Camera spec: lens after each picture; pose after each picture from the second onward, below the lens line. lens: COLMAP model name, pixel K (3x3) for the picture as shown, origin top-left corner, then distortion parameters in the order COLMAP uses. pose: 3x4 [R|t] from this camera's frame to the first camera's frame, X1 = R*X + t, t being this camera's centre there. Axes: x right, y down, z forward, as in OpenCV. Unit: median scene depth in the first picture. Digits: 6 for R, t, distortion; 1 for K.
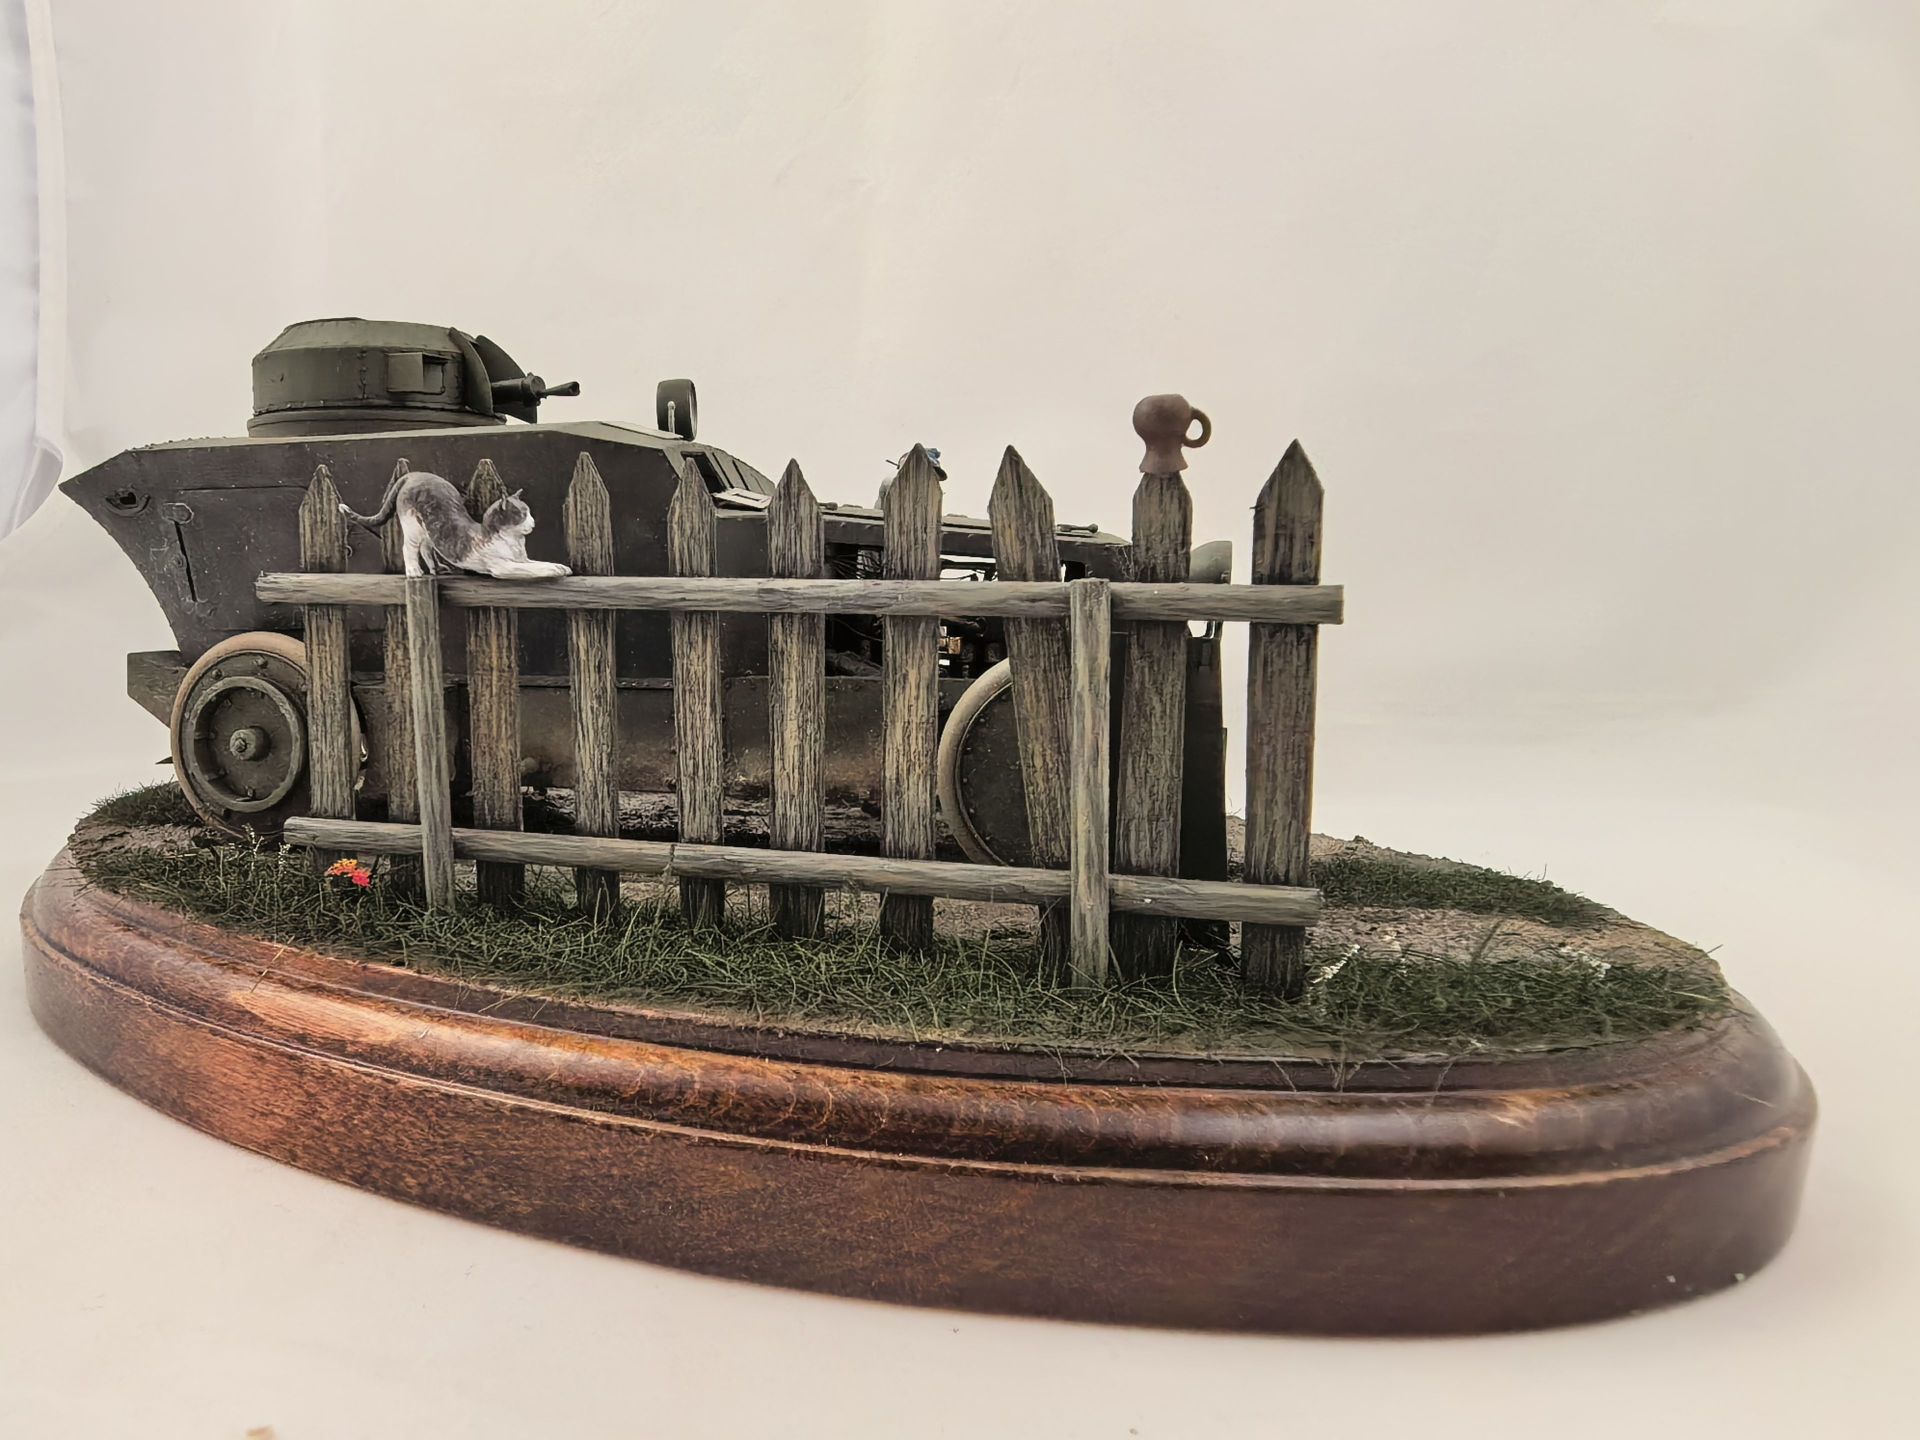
lens RADIAL K [[1325.6, 0, 894.6], [0, 1325.6, 717.8], [0, 0, 1]] dist [-0.006625, -0.000417]
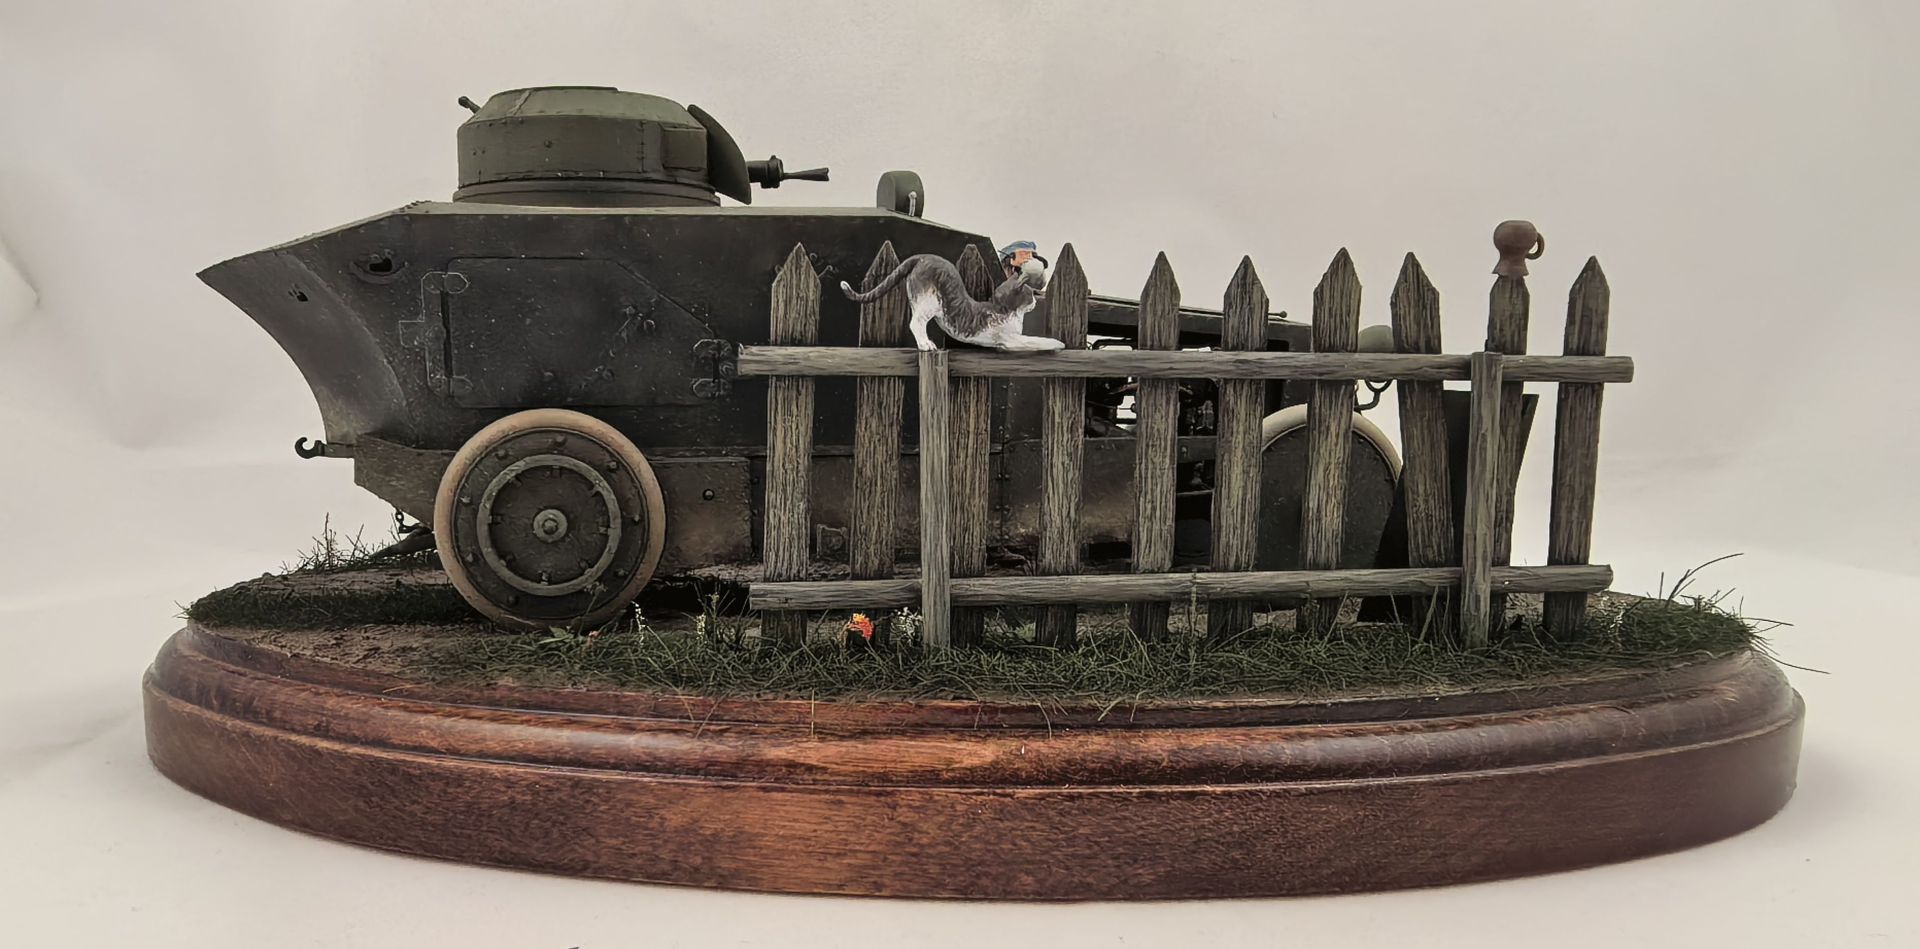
lens RADIAL K [[1306.9, 0, 1014.4], [0, 1306.9, 520.0], [0, 0, 1]] dist [-0.009104, -0.002149]
pose [[0.895137, -0.054422, 0.442457, -0.806777], [0.048404, 0.998518, 0.024890, 0.011577], [-0.443156, -0.000864, 0.896444, -0.003920]]
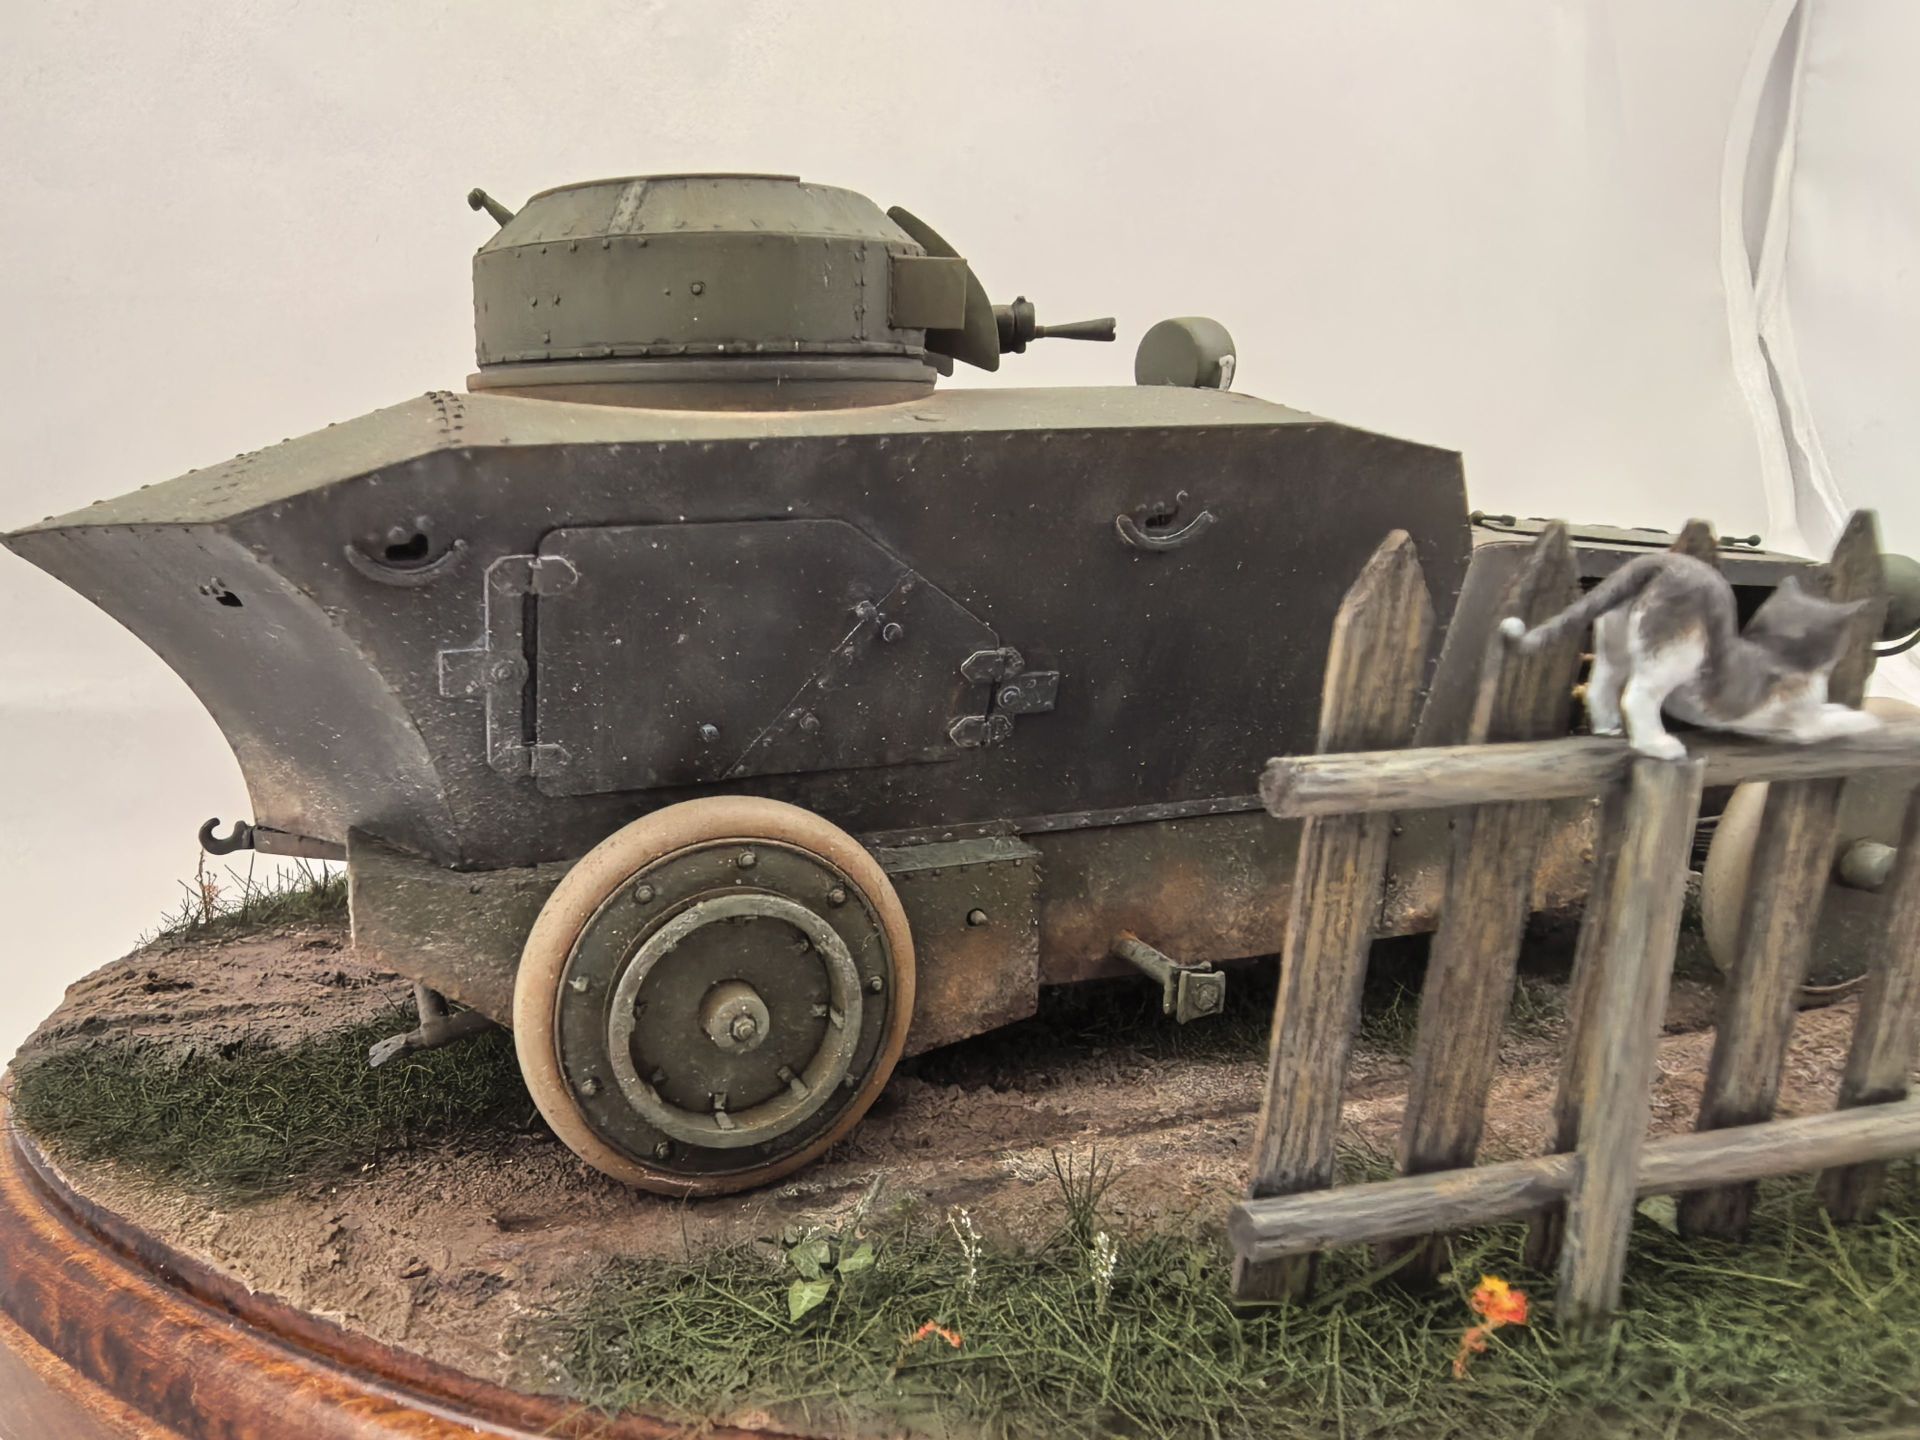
lens RADIAL K [[1325.6, 0, 894.6], [0, 1325.6, 717.8], [0, 0, 1]] dist [-0.006625, -0.000417]
pose [[0.857934, -0.112192, 0.501361, -0.906656], [0.066212, 0.991872, 0.108653, -0.197941], [-0.509476, -0.060021, 0.858389, 0.707671]]
